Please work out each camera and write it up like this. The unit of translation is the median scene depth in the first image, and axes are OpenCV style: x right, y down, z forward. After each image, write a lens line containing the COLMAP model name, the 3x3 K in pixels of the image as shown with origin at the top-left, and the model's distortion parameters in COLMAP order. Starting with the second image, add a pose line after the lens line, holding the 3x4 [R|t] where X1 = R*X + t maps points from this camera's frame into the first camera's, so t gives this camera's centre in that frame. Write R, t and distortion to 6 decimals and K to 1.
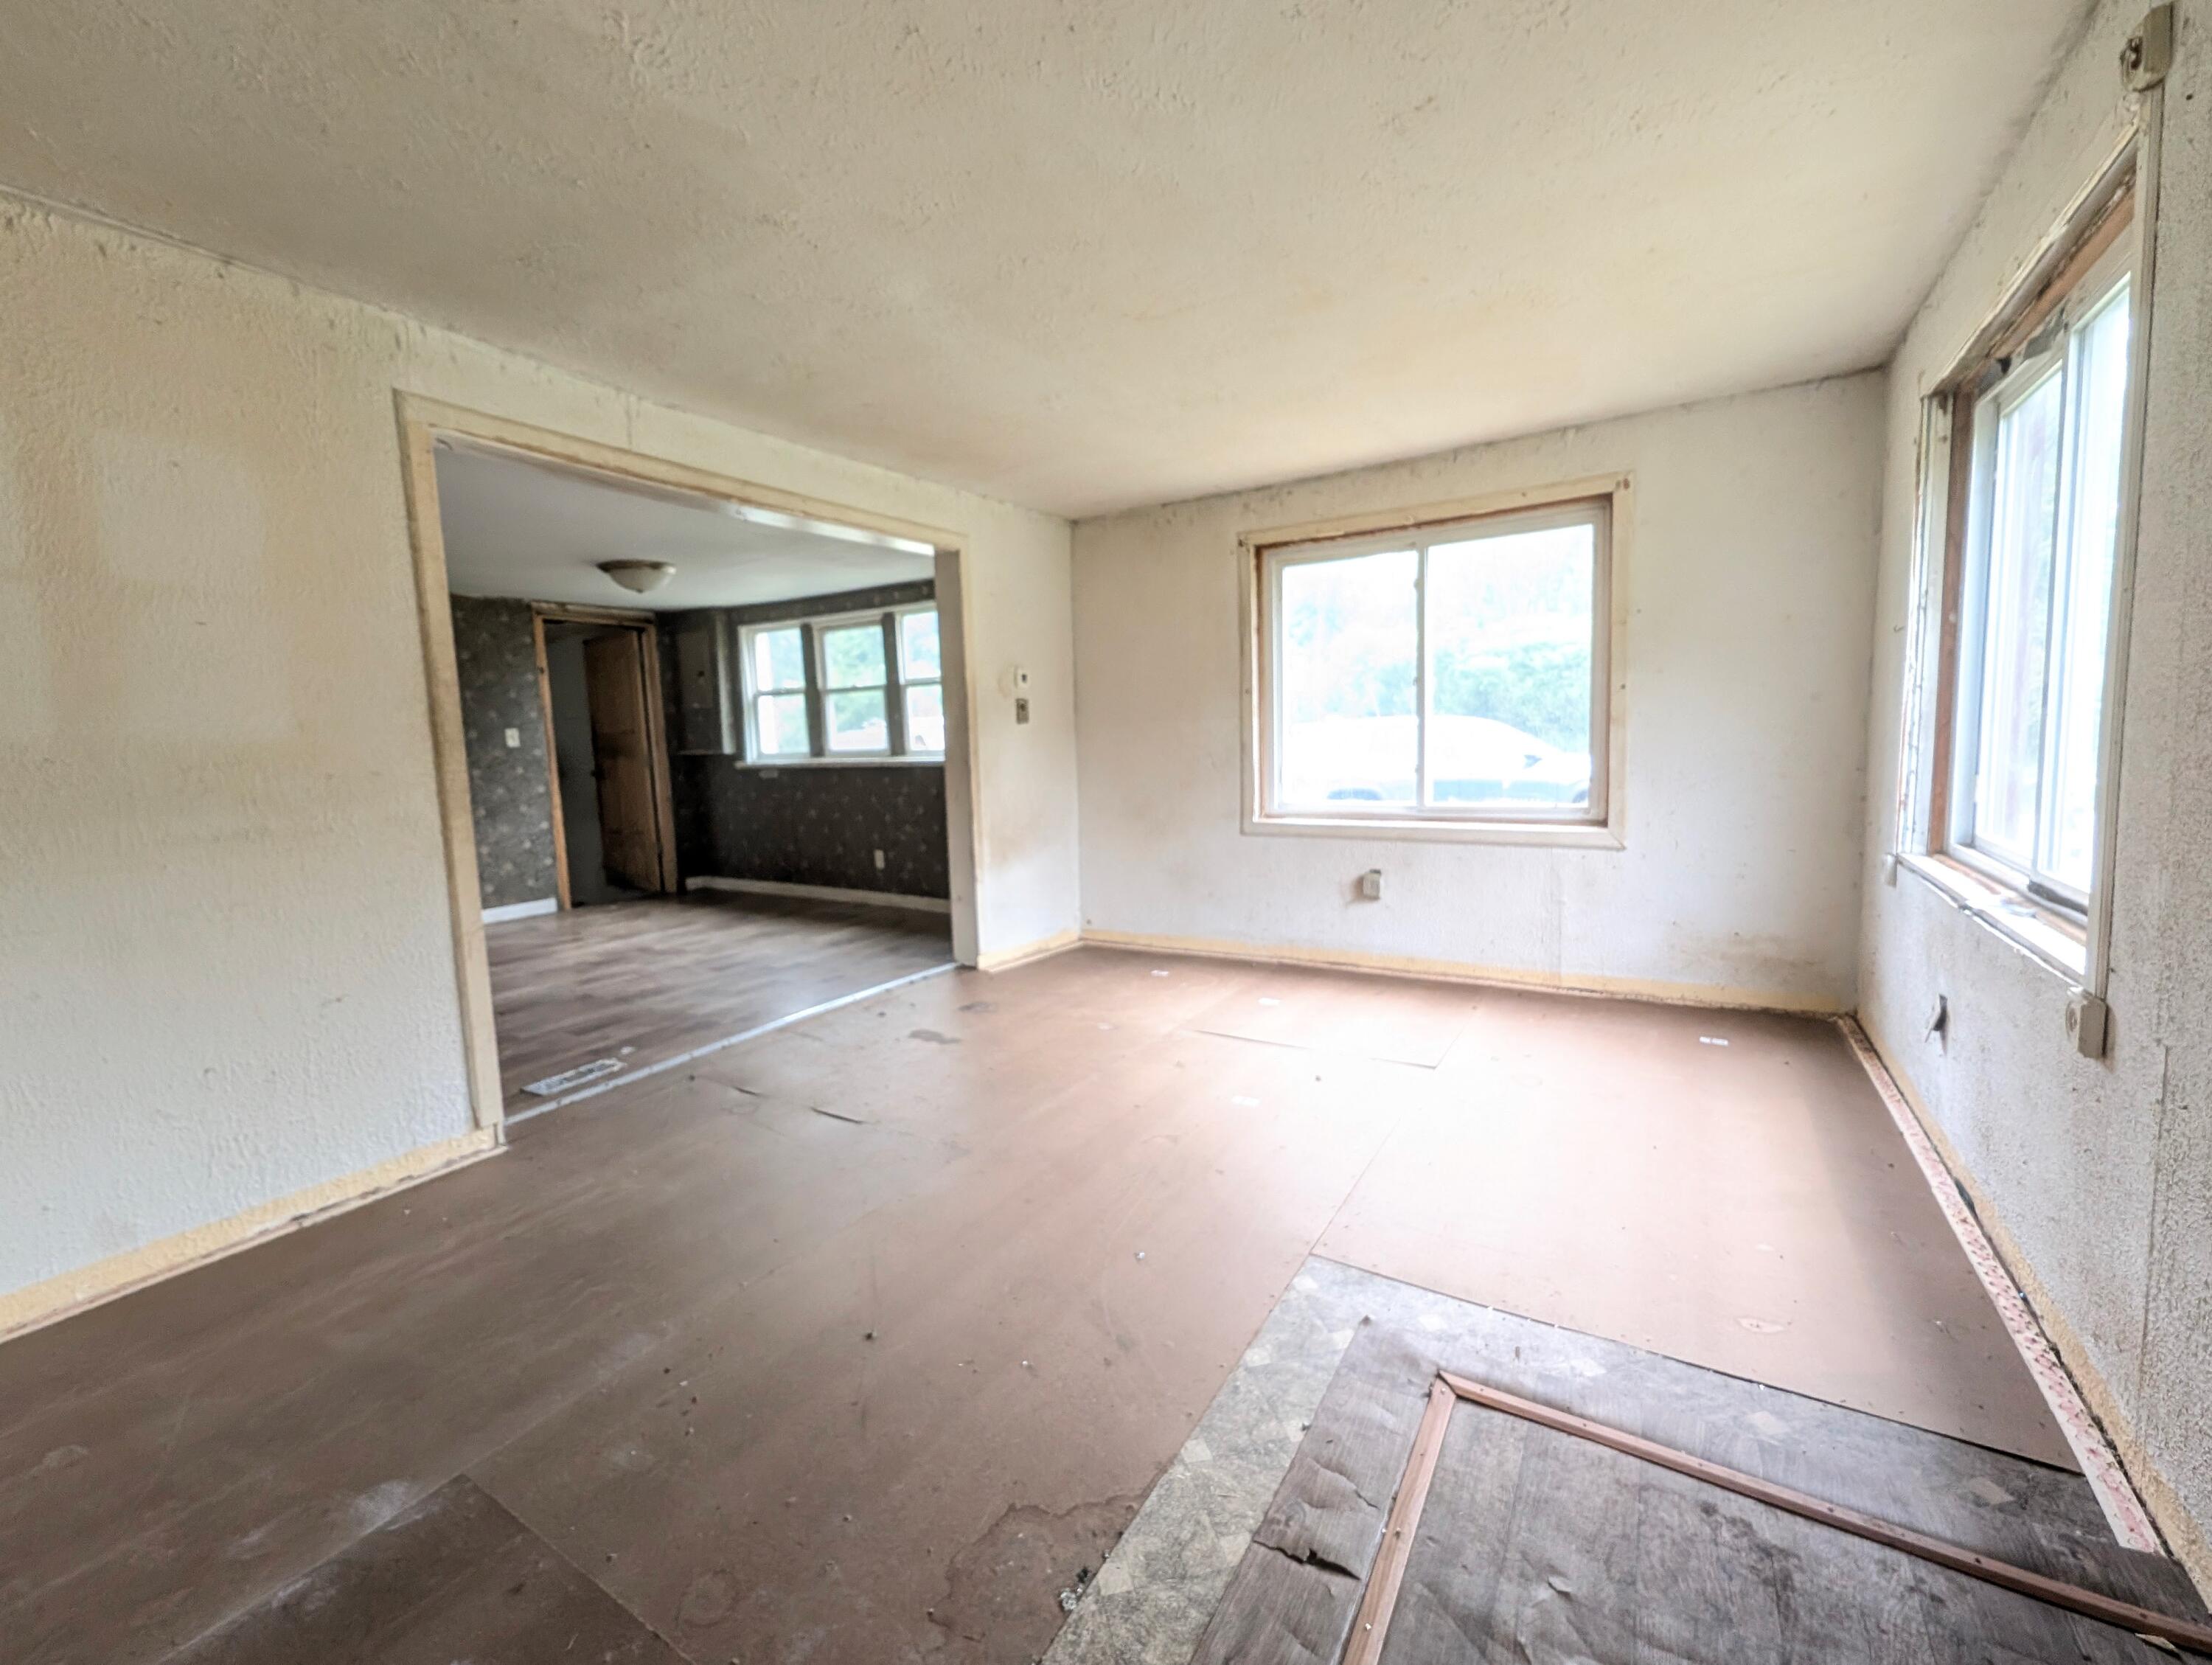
lens RADIAL K [[912.6, 0, 1105.3], [0, 912.6, 821.7], [0, 0, 1]] dist [-0.002407, -0.000909]
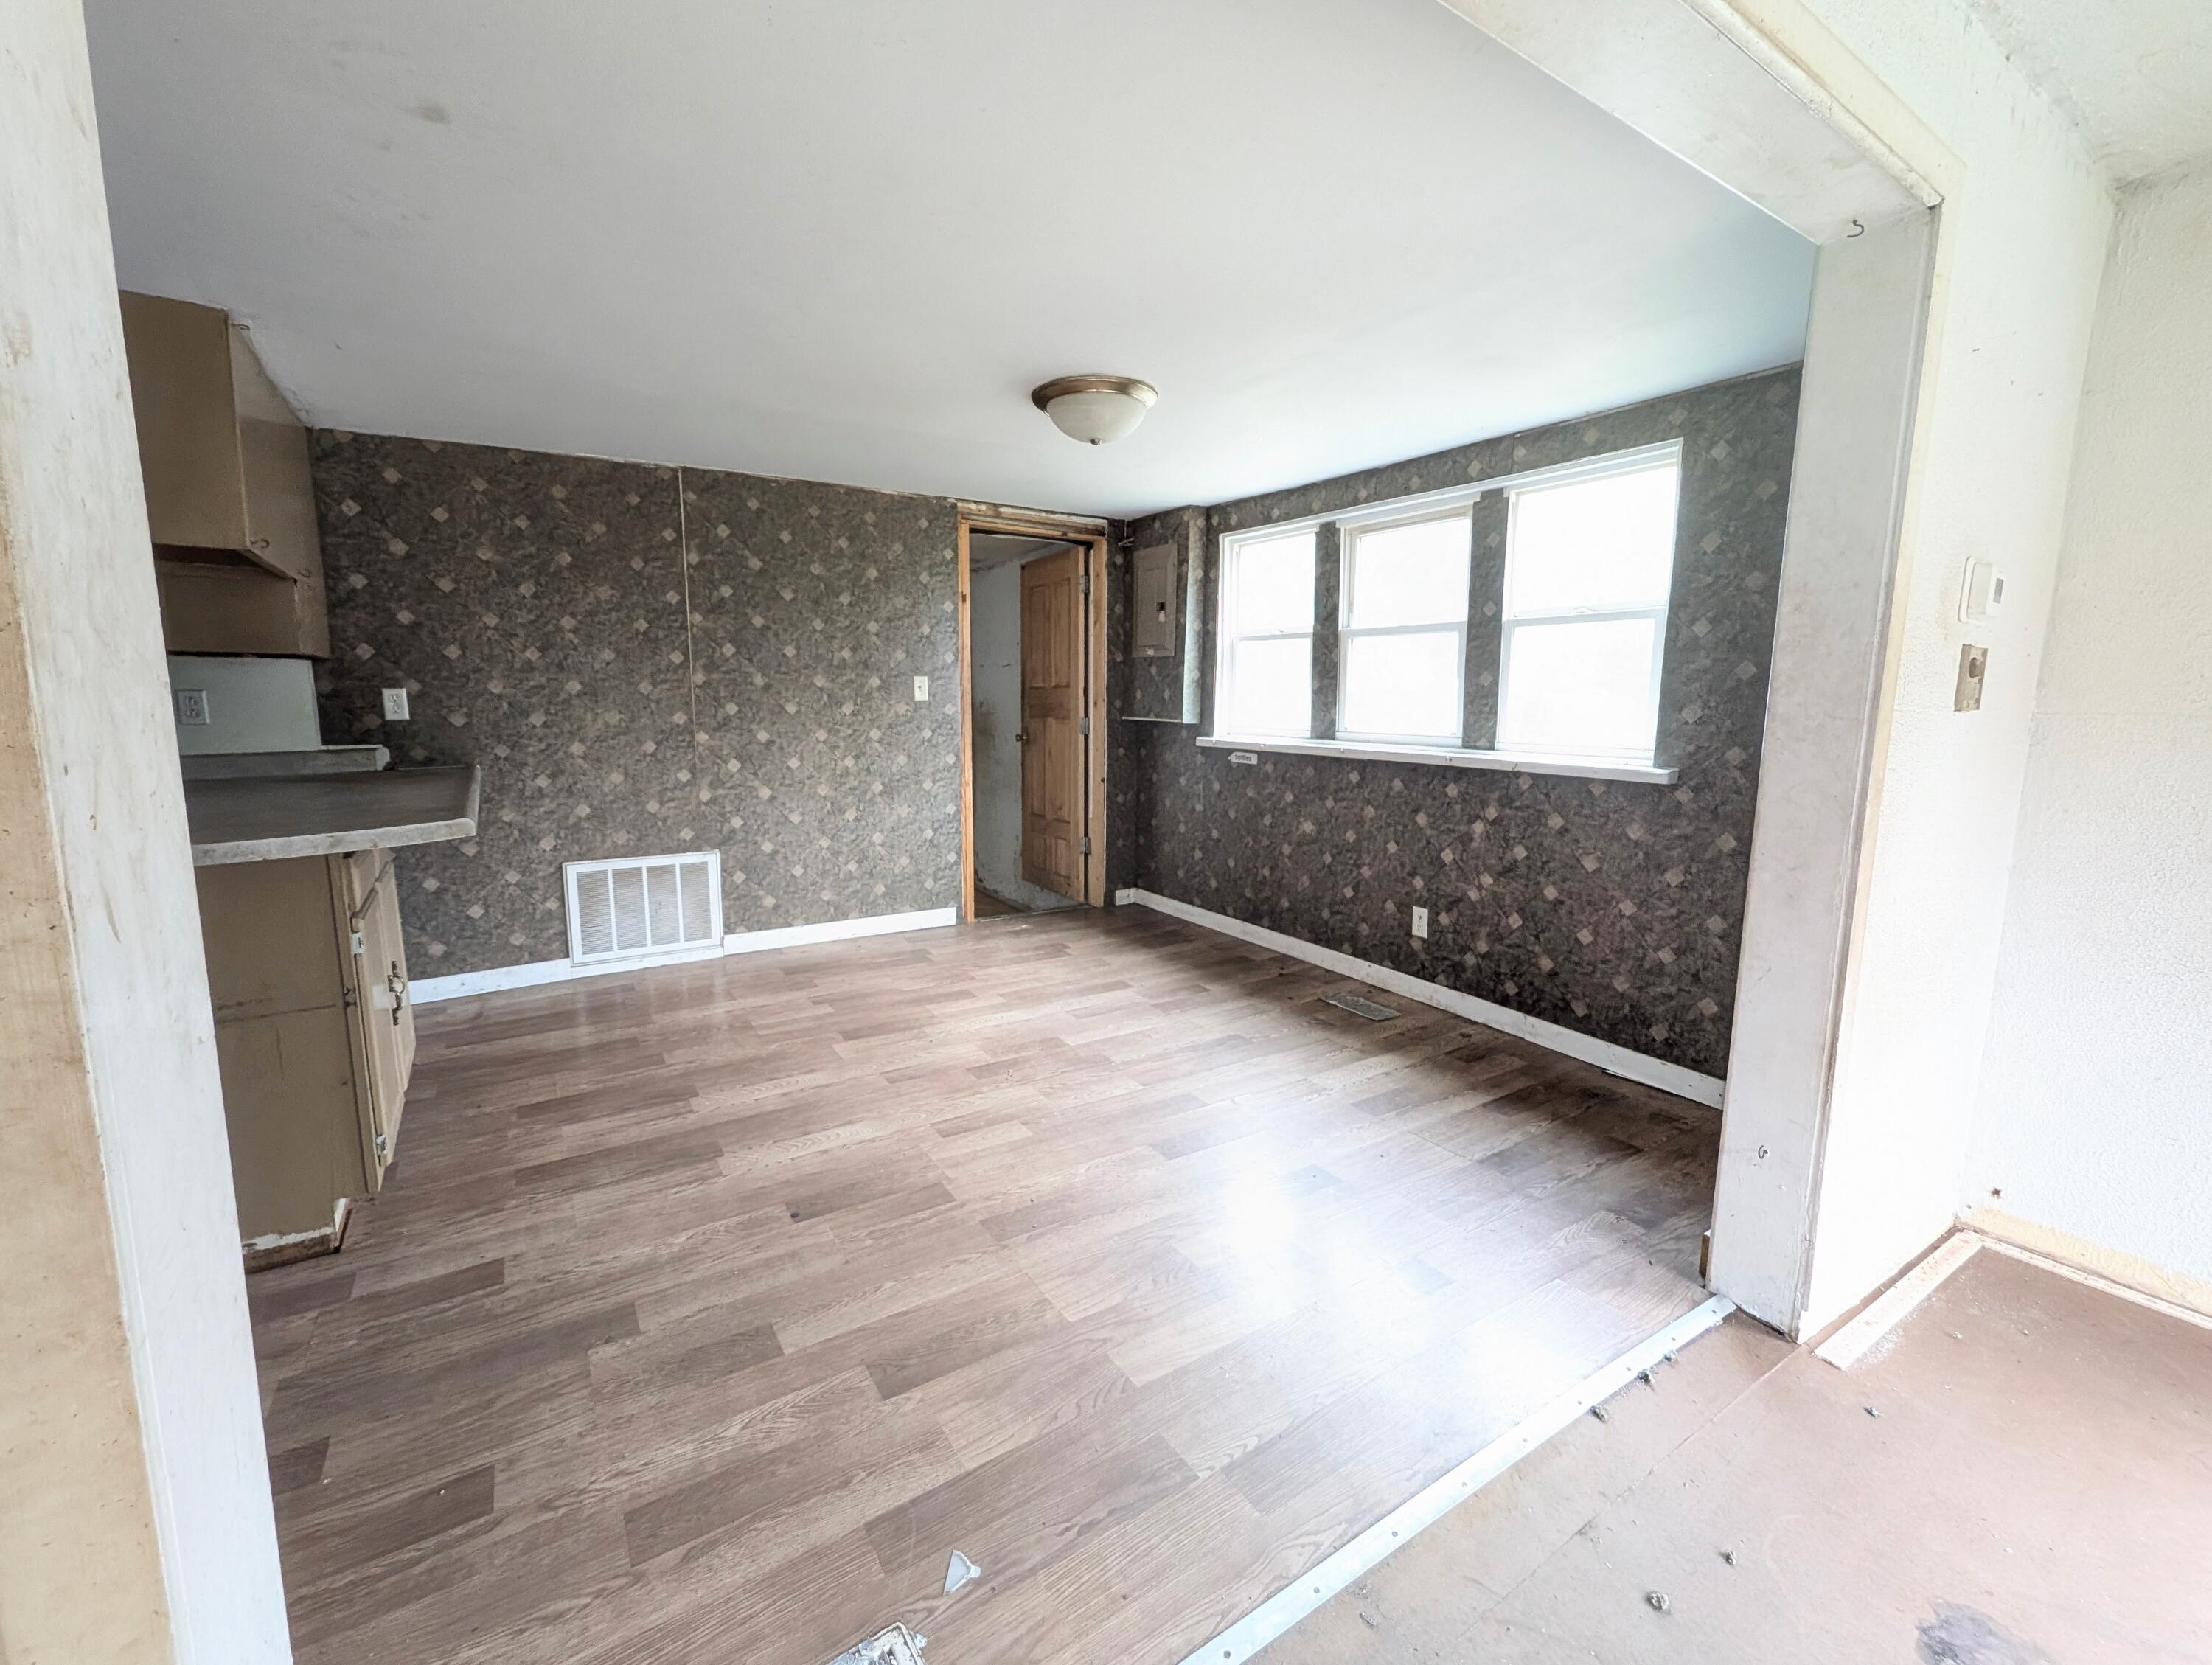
lens RADIAL K [[912.6, 0, 1106.5], [0, 912.6, 824.6], [0, 0, 1]] dist [-0.002407, -0.000909]
pose [[0.903667, 0.103900, -0.415441, -0.191300], [-0.084982, 0.994336, 0.063828, -0.041182], [0.419719, -0.022374, 0.907378, 0.380699]]
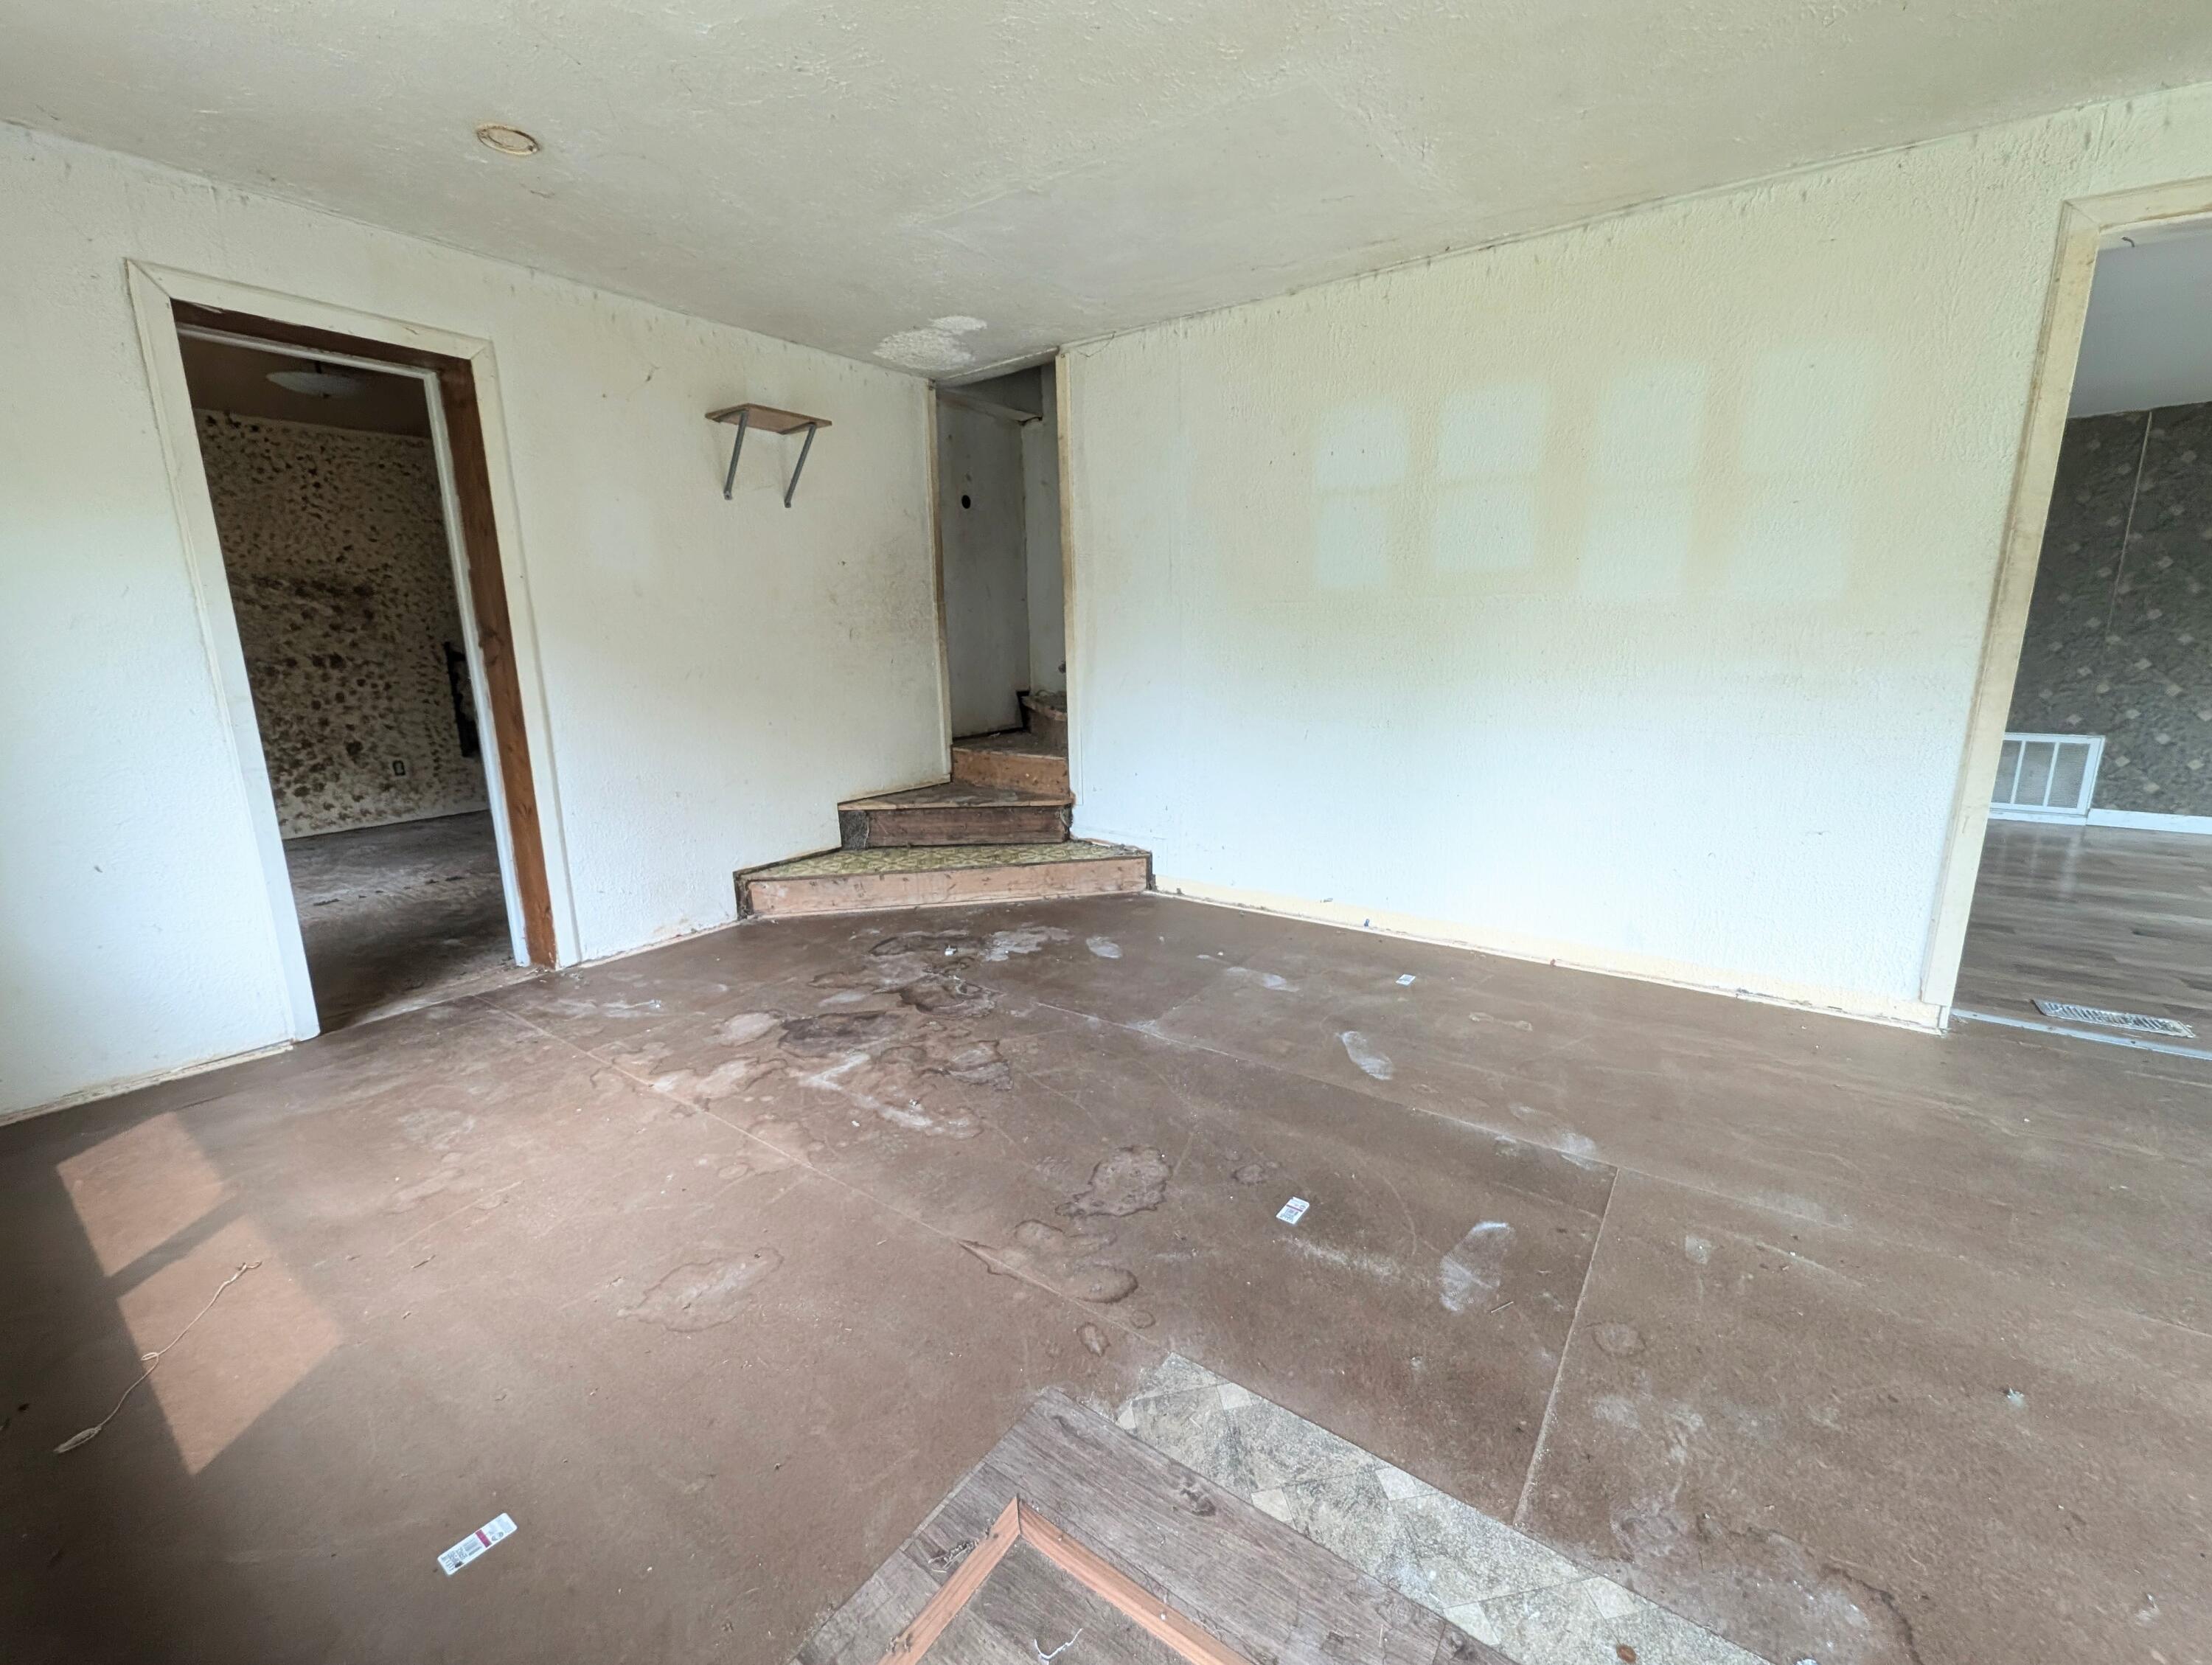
lens RADIAL K [[912.6, 0, 1101.5], [0, 912.6, 824.4], [0, 0, 1]] dist [-0.002407, -0.000909]
pose [[-0.081961, 0.246537, -0.965661, 0.121734], [-0.081308, 0.964037, 0.253023, -0.011196], [0.993313, 0.099254, -0.058968, 0.062773]]
